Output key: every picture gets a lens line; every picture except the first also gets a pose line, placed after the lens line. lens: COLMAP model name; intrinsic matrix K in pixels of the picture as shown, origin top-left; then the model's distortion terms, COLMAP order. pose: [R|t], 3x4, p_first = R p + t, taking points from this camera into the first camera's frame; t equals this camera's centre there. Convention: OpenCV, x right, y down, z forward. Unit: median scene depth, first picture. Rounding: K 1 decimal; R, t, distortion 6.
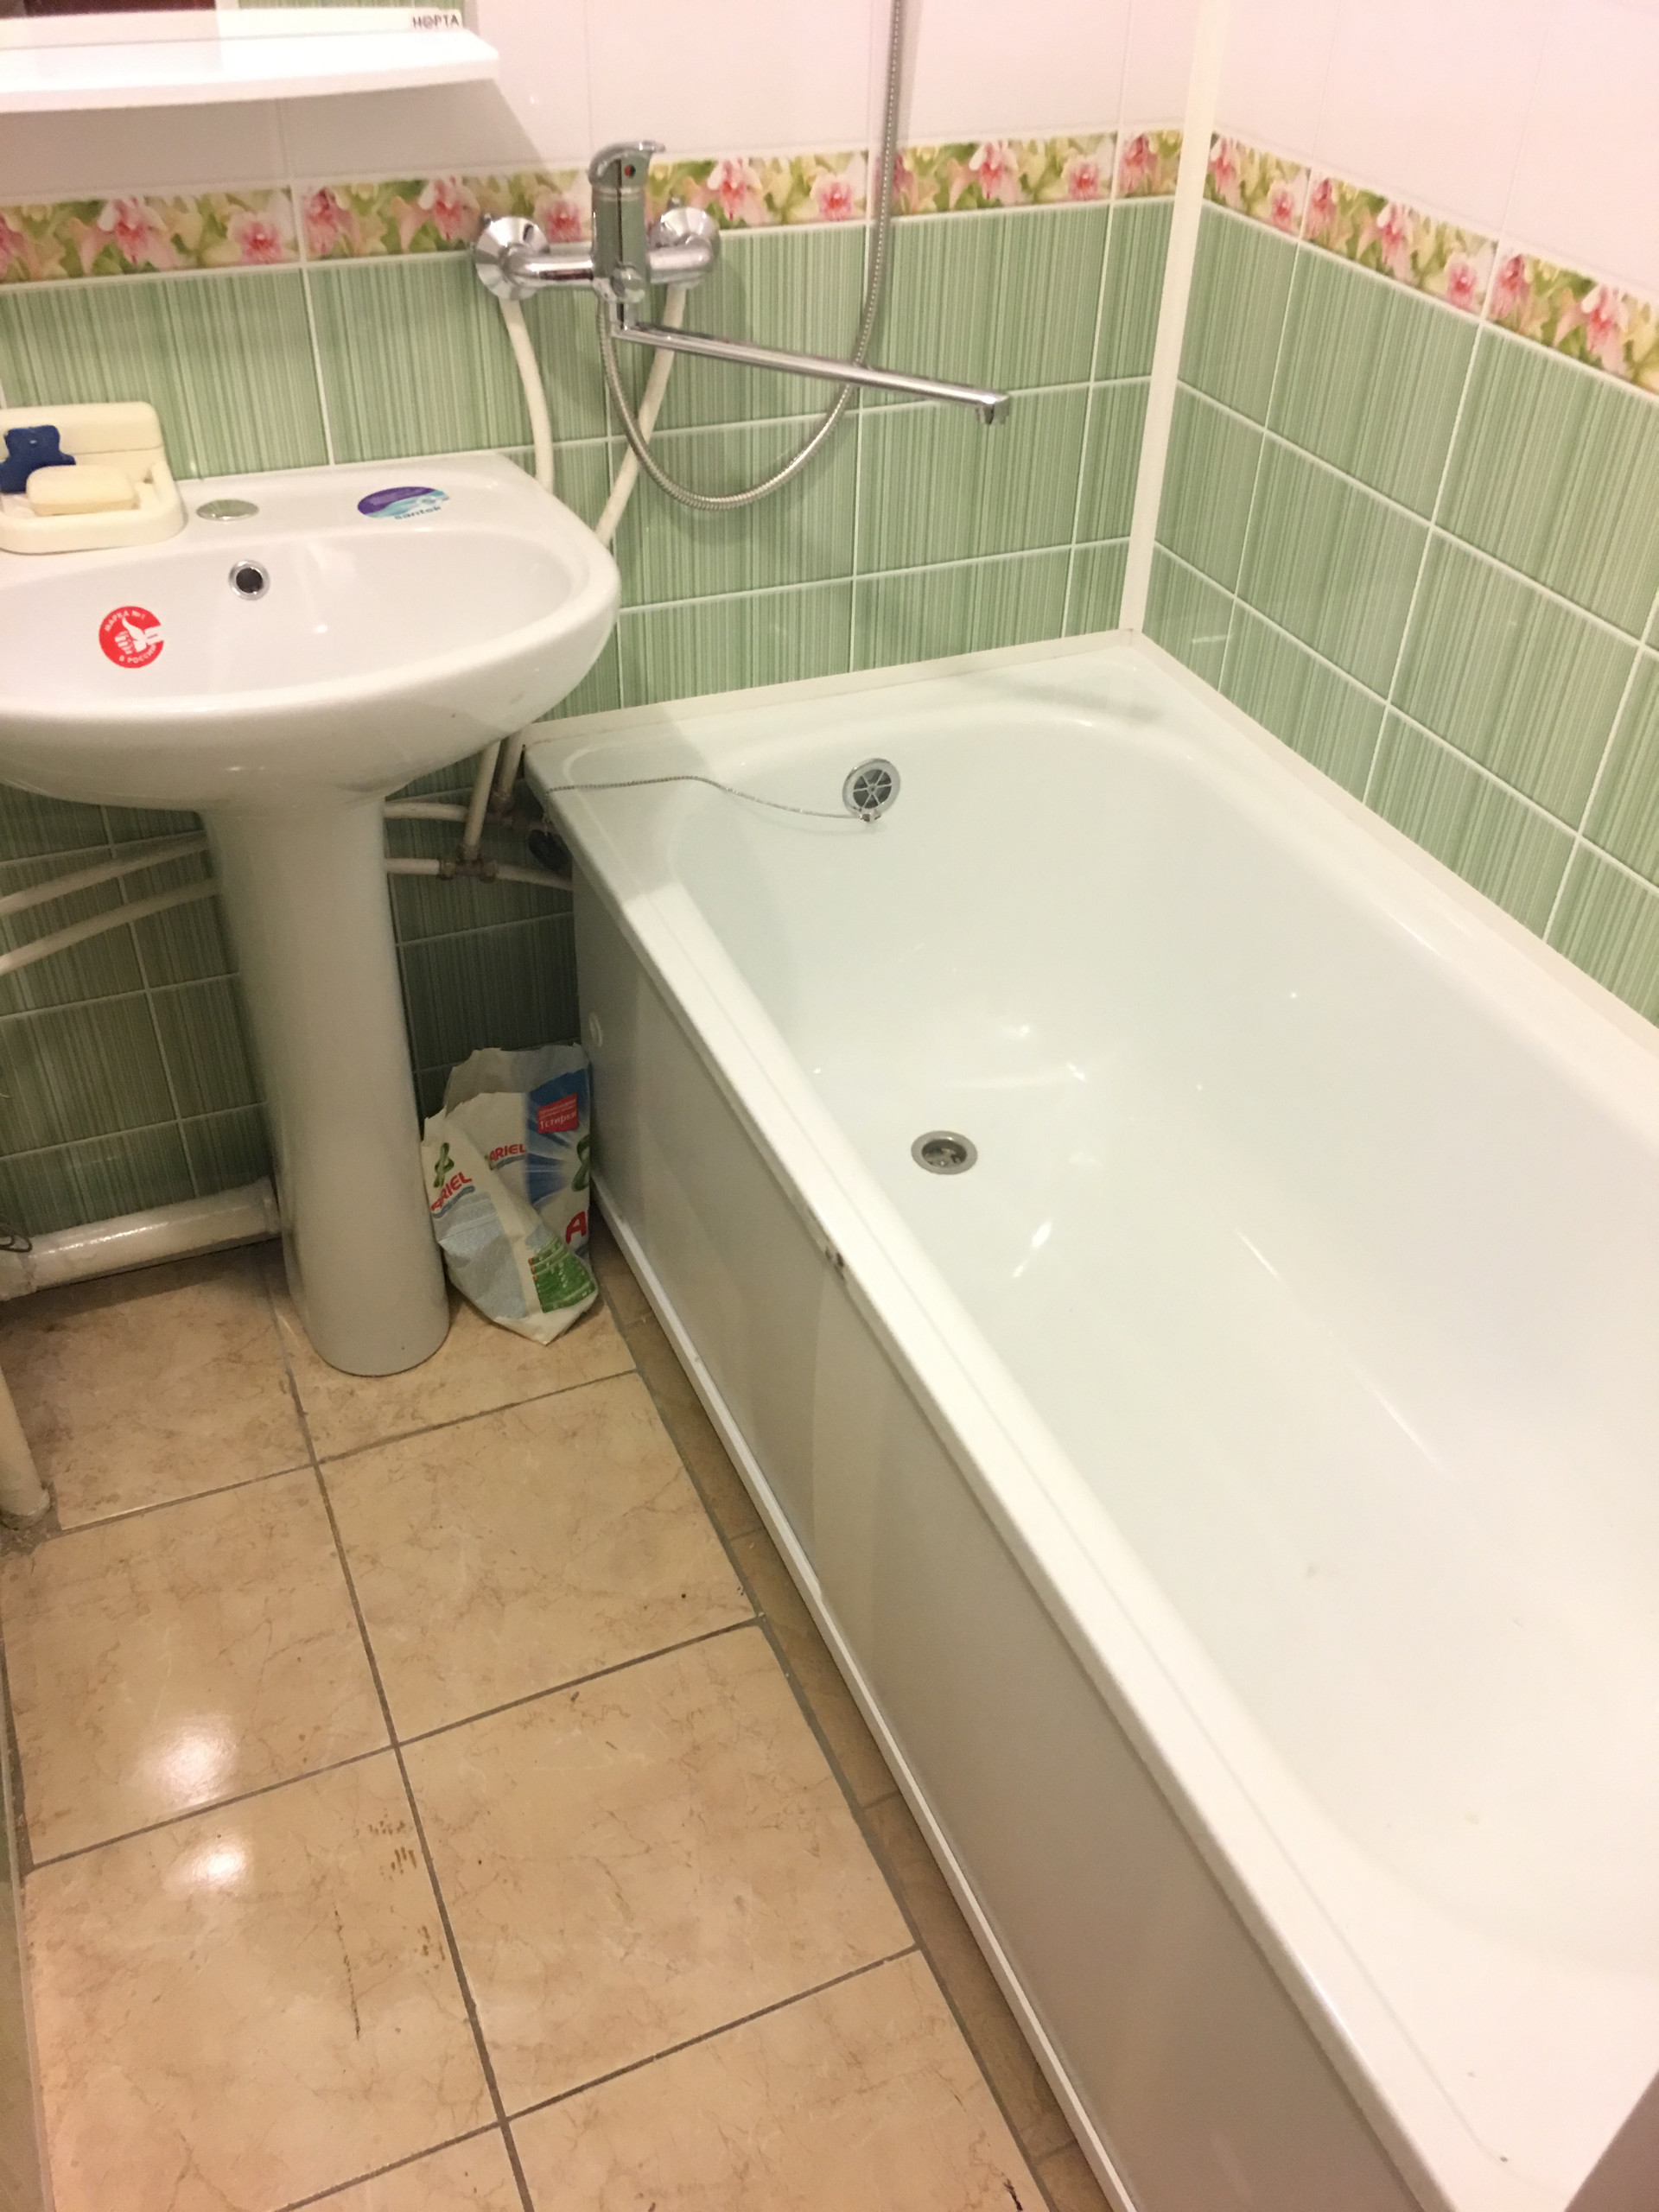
lens RADIAL K [[1869.9, 0, 823.4], [0, 1869.9, 1094.2], [0, 0, 1]] dist [0.077754, -0.096292]
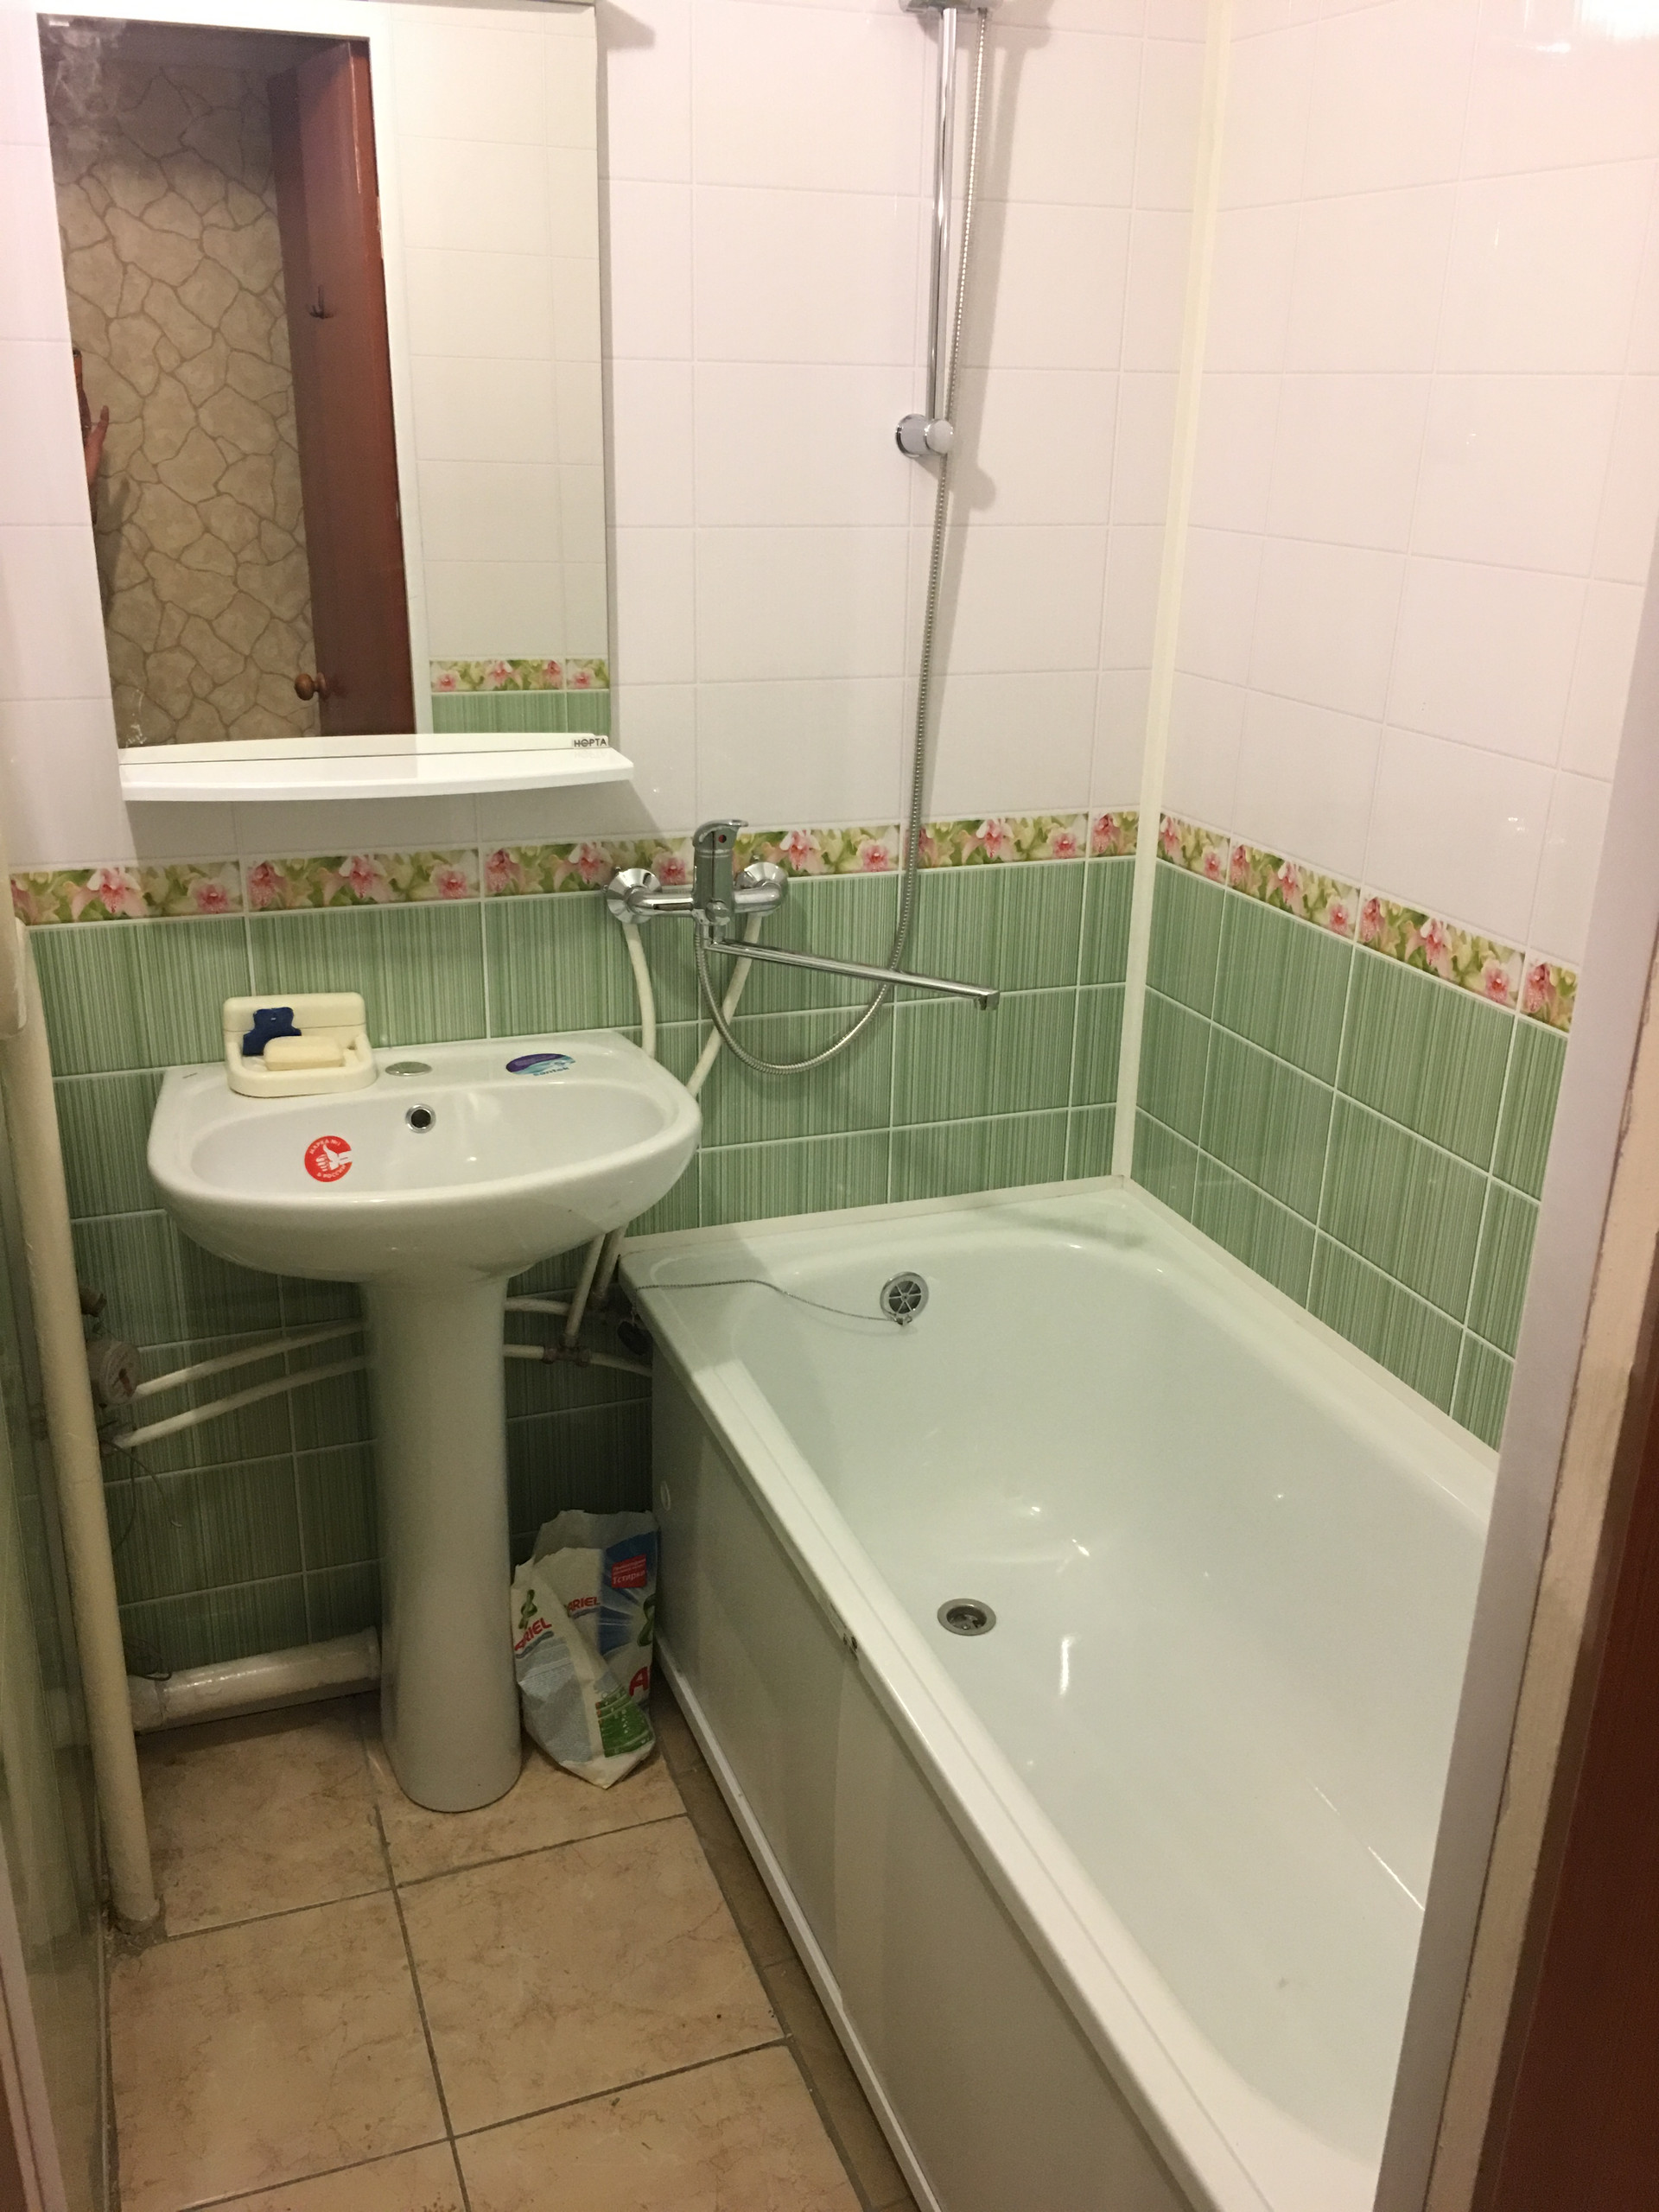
lens RADIAL K [[1869.9, 0, 823.4], [0, 1869.9, 1094.2], [0, 0, 1]] dist [0.077754, -0.096292]
pose [[0.998919, 0.010199, -0.045347, 0.030338], [-0.023633, 0.951551, -0.306580, 0.092603], [0.040023, 0.307320, 0.950764, -0.205643]]
